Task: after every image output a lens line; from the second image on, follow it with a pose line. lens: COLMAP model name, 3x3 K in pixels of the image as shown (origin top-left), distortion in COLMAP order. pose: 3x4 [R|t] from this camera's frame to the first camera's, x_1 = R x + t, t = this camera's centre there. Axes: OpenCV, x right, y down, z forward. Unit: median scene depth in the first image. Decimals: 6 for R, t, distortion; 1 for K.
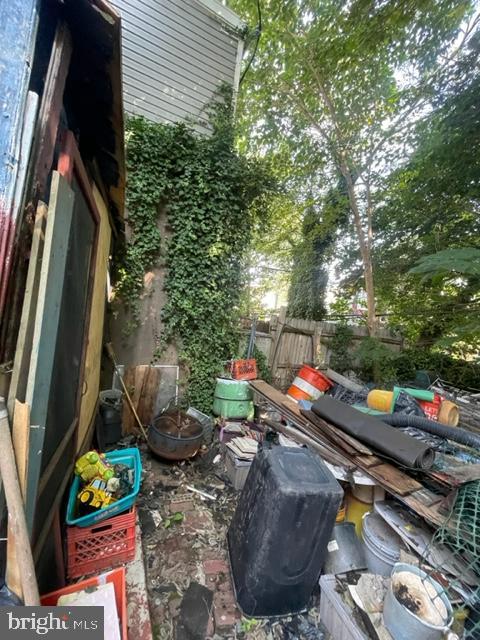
lens RADIAL K [[258.5, 0, 238.3], [0, 258.5, 317.2], [0, 0, 1]] dist [-0.002095, 0.000688]
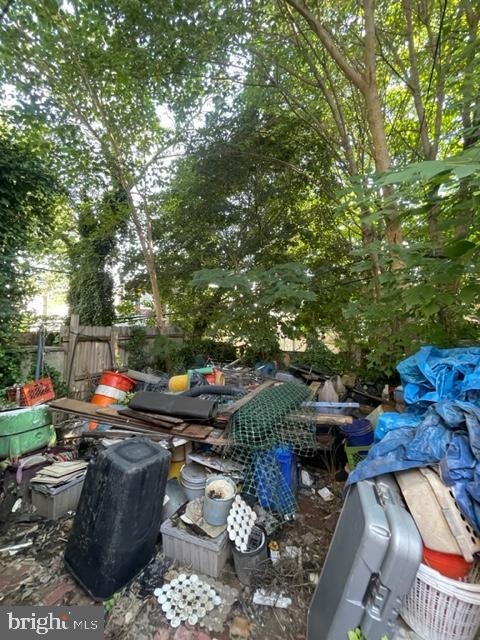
lens RADIAL K [[258.5, 0, 238.3], [0, 258.5, 317.2], [0, 0, 1]] dist [-0.002095, 0.000688]
pose [[0.691340, -0.085499, 0.717453, -0.105281], [0.083728, 0.995764, 0.037985, -0.023083], [-0.717662, 0.033811, 0.695570, -0.090174]]
